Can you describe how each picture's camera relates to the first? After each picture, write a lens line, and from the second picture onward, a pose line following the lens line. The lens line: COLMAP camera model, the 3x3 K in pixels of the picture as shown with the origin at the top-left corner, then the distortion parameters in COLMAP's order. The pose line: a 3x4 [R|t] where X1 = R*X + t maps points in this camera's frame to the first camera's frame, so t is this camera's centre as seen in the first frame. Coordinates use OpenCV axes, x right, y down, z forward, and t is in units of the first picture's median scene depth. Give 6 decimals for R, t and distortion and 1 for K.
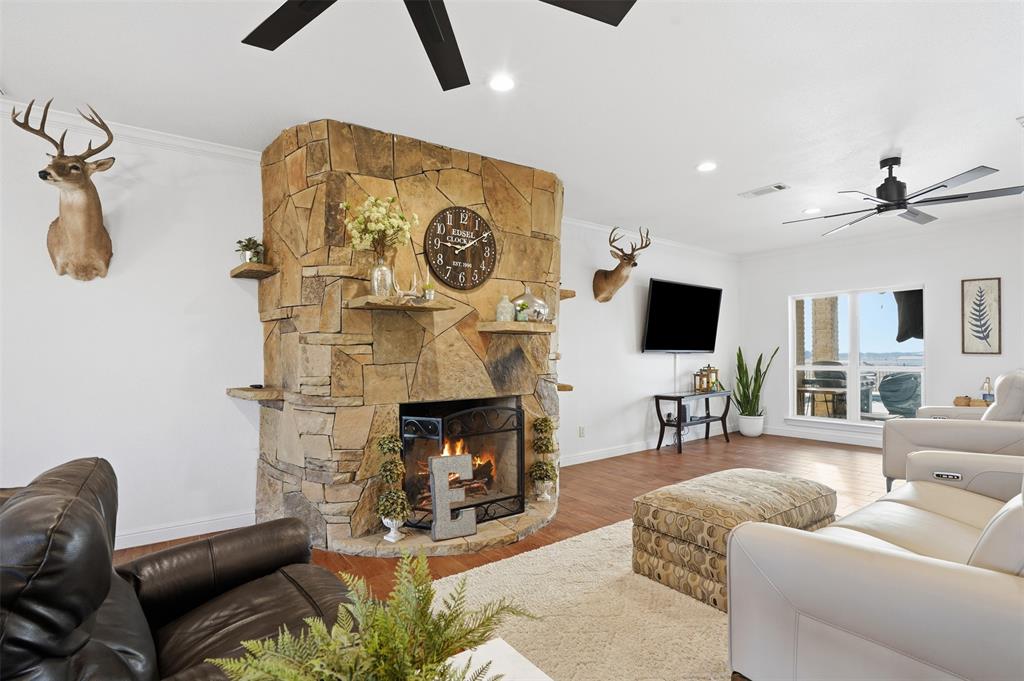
lens RADIAL K [[484.0, 0, 504.2], [0, 484.0, 352.0], [0, 0, 1]] dist [-0.052706, 0.017866]
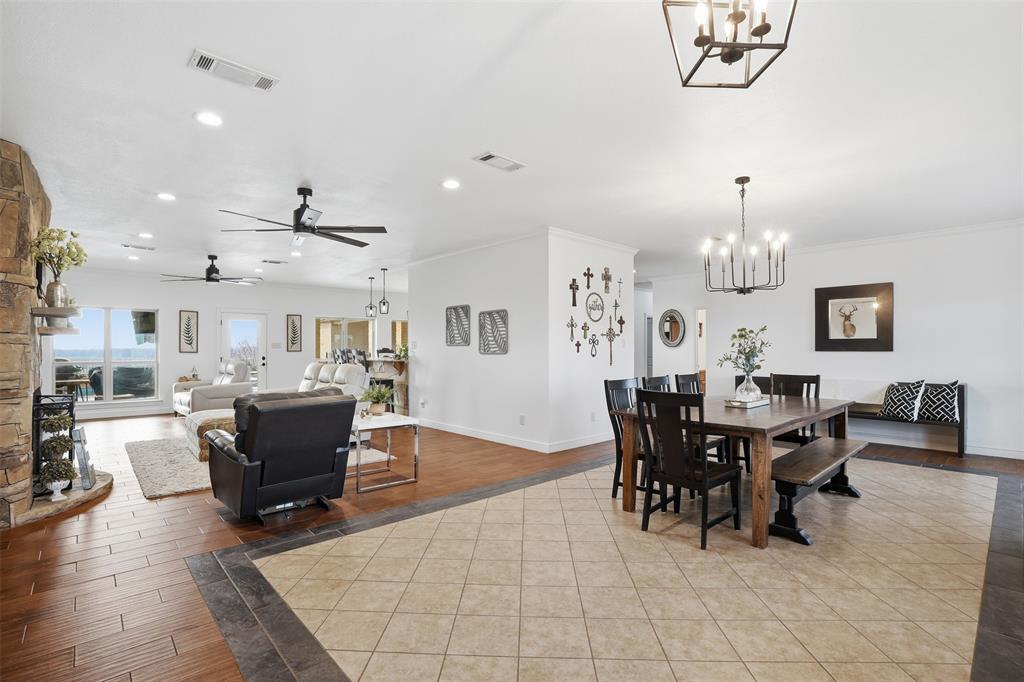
lens RADIAL K [[484.0, 0, 512.5], [0, 484.0, 345.6], [0, 0, 1]] dist [-0.052706, 0.017866]
pose [[-0.117311, 0.013619, 0.993002, -1.384073], [-0.003899, 0.999892, -0.014174, -0.002318], [-0.993088, -0.005535, -0.117245, -0.045486]]
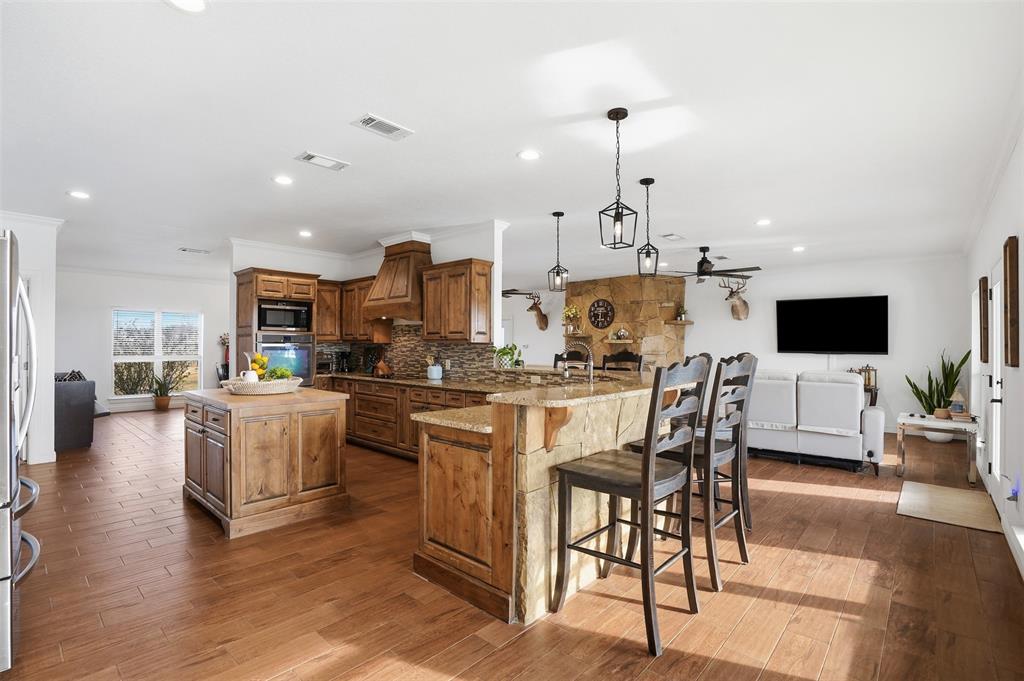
lens RADIAL K [[484.0, 0, 506.6], [0, 484.0, 345.9], [0, 0, 1]] dist [-0.052706, 0.017866]
pose [[0.197218, 0.008527, -0.980323, 2.568011], [-0.002989, 0.999963, 0.008096, -0.046812], [0.980355, 0.001334, 0.197236, -0.105034]]
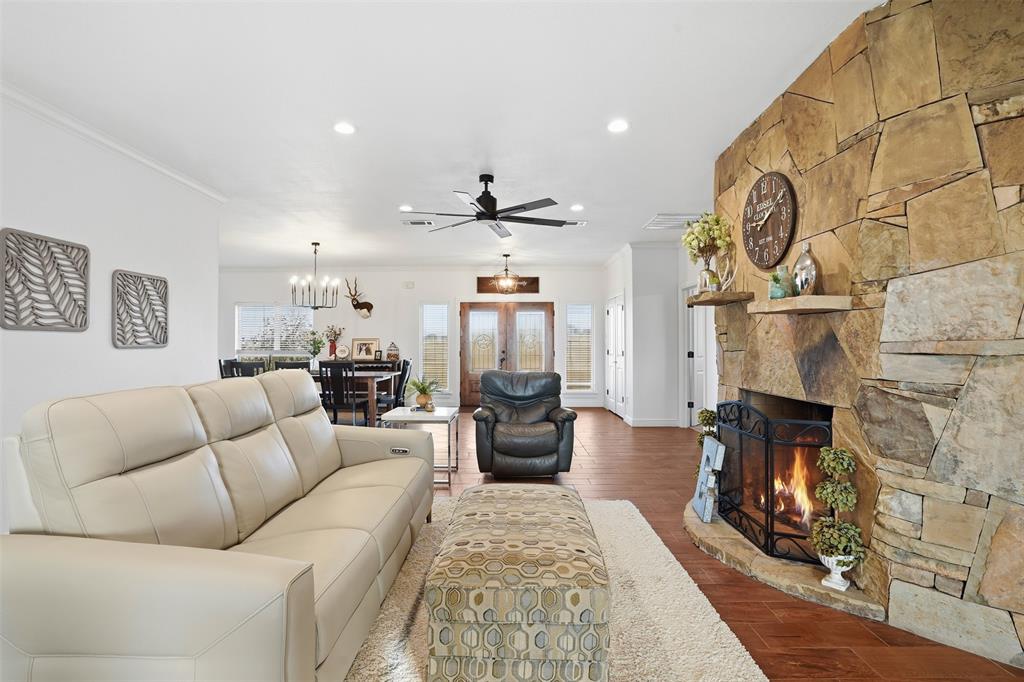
lens RADIAL K [[488.4, 0, 500.5], [0, 488.4, 336.2], [0, 0, 1]] dist [-0.033669, 0.003515]
pose [[-0.603361, -0.003891, -0.797459, 0.888323], [0.010574, 0.999861, -0.012879, -0.000900], [0.797398, -0.016203, -0.603236, 1.126980]]
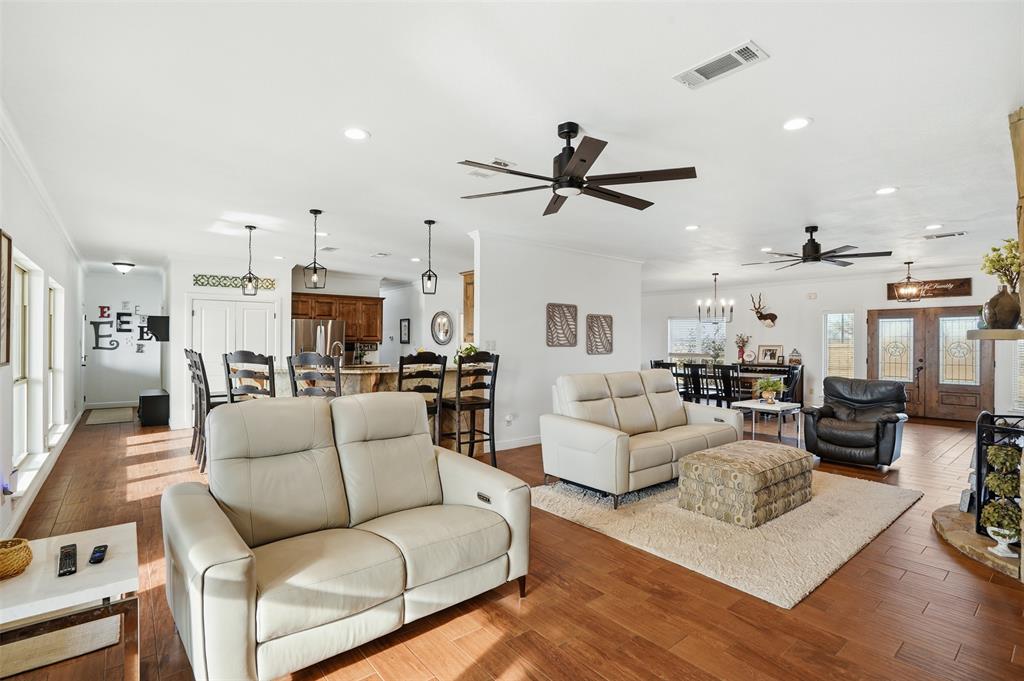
lens RADIAL K [[484.0, 0, 506.7], [0, 484.0, 342.6], [0, 0, 1]] dist [-0.052706, 0.017866]
pose [[-0.998919, 0.003366, -0.046367, 1.007477], [0.003585, 0.999983, -0.004638, -0.038469], [0.046351, -0.004799, -0.998914, 1.872785]]
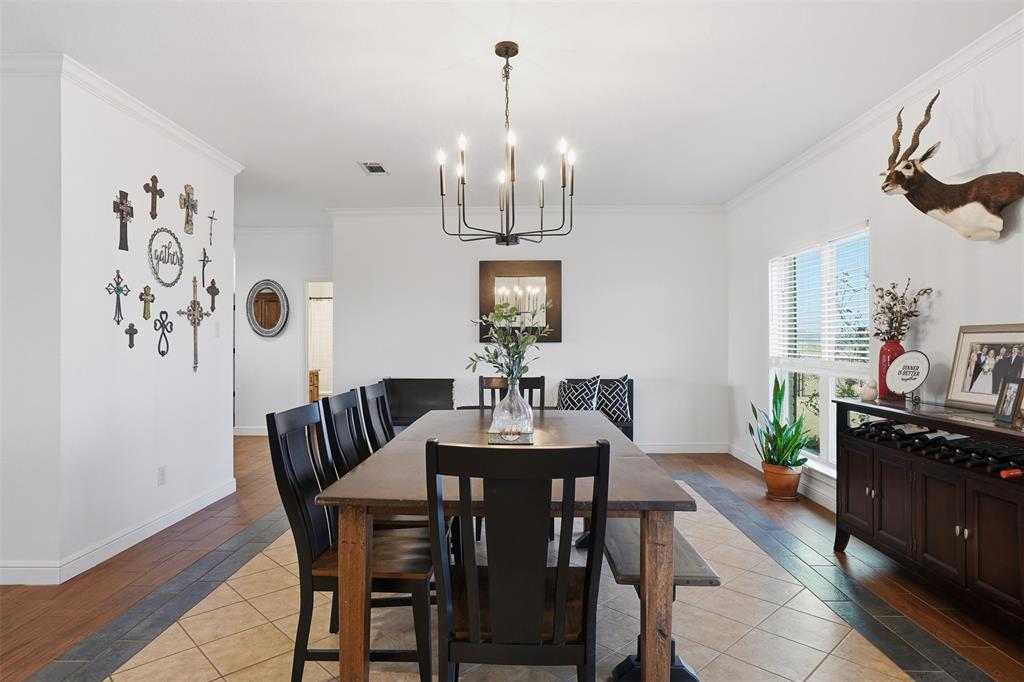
lens RADIAL K [[588.4, 0, 501.8], [0, 588.4, 333.8], [0, 0, 1]] dist [-0.005037, 0.004073]
pose [[-0.787864, 0.014621, 0.615676, -0.797270], [0.004223, 0.999823, -0.018340, -0.005697], [-0.615835, -0.011849, -0.787786, -0.080348]]
